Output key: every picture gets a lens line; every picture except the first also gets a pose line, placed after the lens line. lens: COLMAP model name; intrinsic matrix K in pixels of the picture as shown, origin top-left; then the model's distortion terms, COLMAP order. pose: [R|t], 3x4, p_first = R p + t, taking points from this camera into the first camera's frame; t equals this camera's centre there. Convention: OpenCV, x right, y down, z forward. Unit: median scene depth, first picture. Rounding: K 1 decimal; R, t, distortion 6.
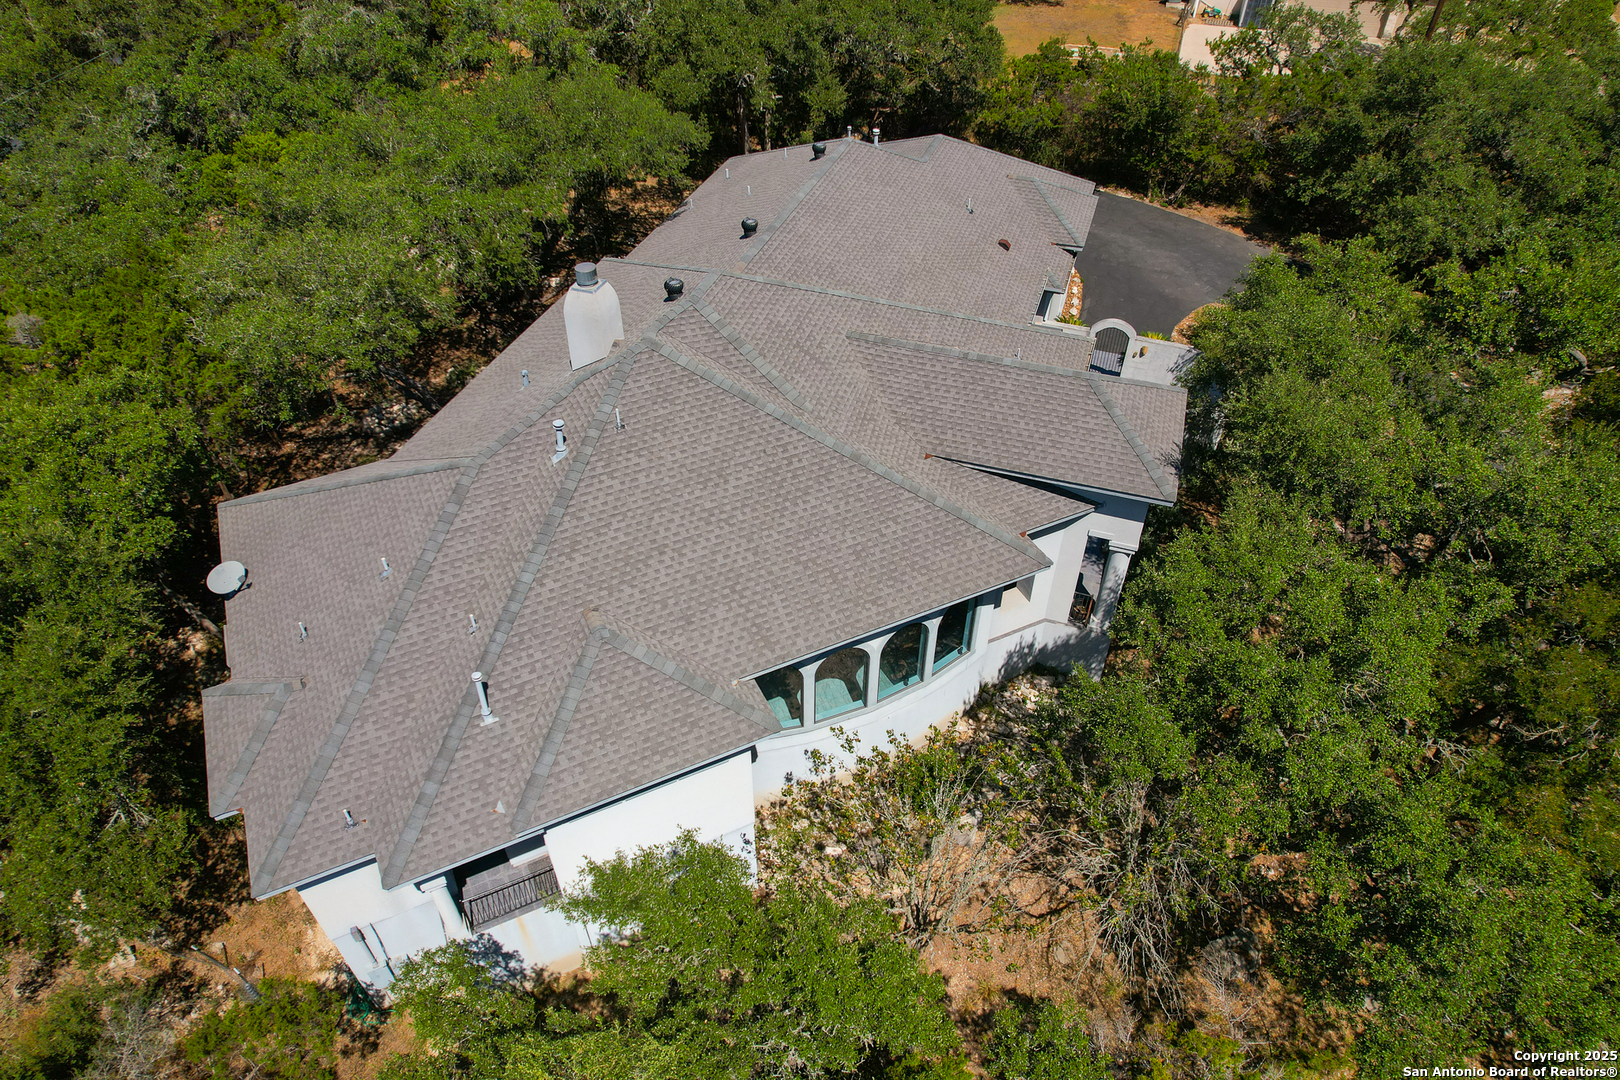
lens RADIAL K [[1032.7, 0, 821.3], [0, 1032.7, 540.2], [0, 0, 1]] dist [-0.083391, 0.073067]
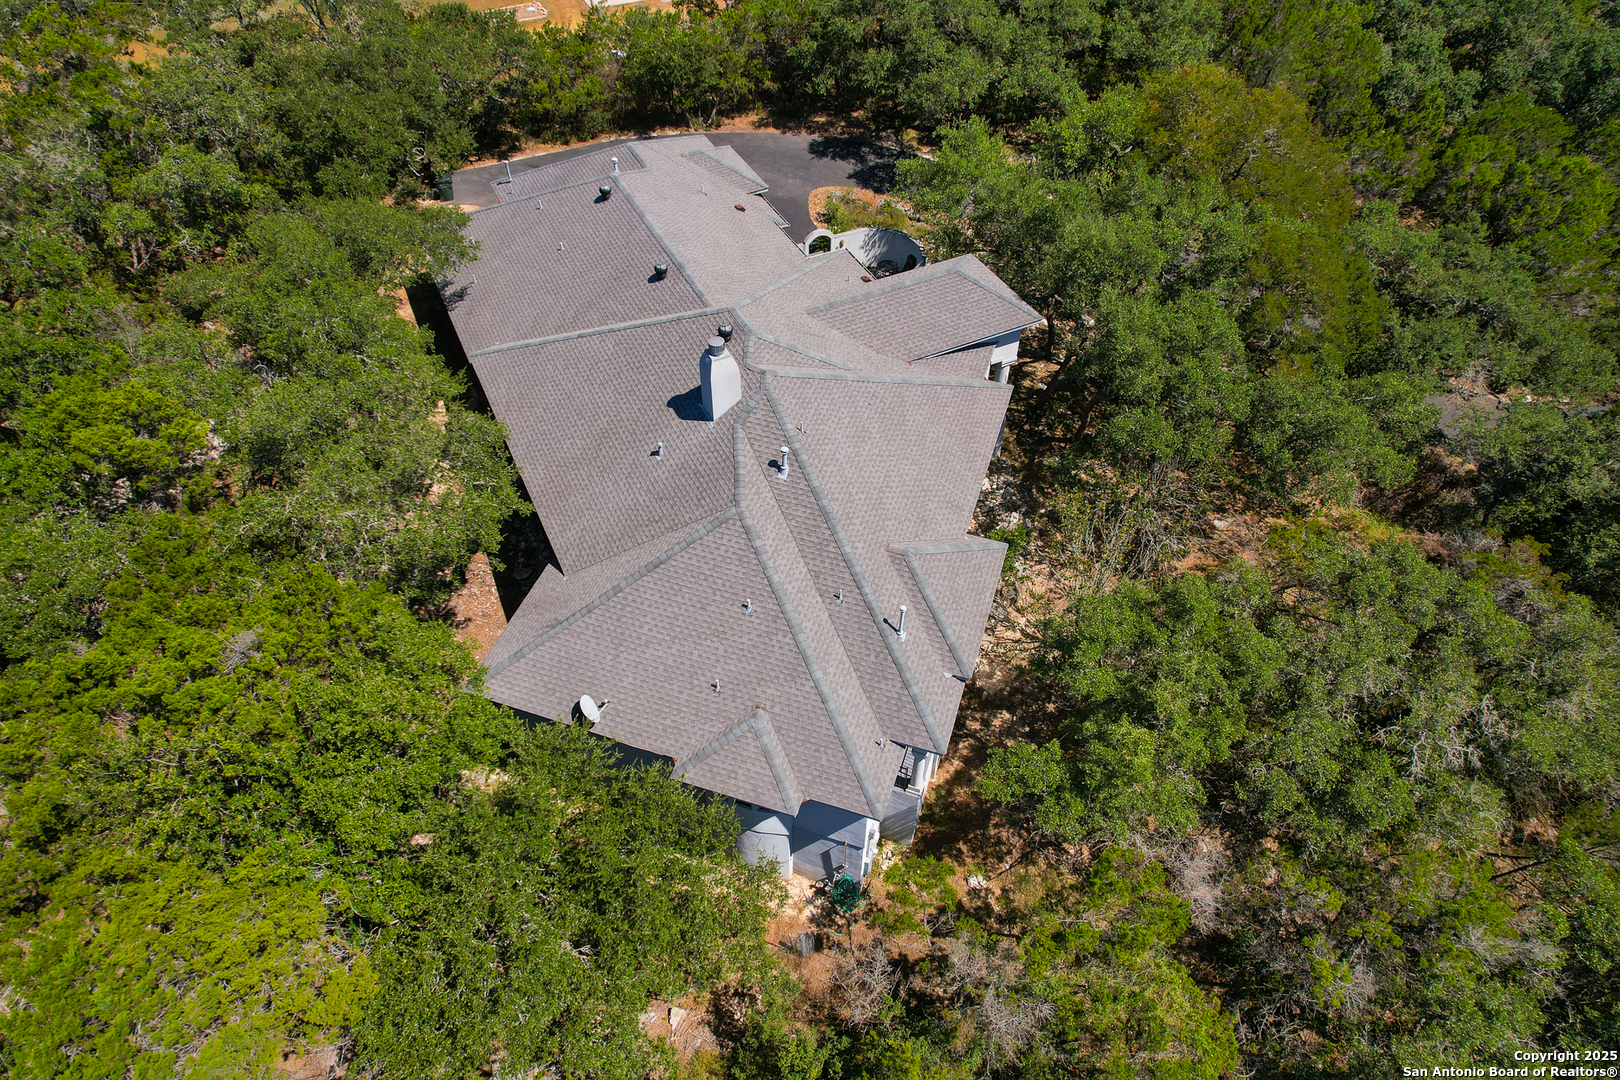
lens RADIAL K [[1032.7, 0, 821.3], [0, 1032.7, 540.2], [0, 0, 1]] dist [-0.083391, 0.073067]
pose [[0.708010, -0.518916, 0.479007, -0.551046], [0.465798, 0.852966, 0.235546, -0.182046], [-0.530805, 0.056352, 0.845618, -0.103676]]
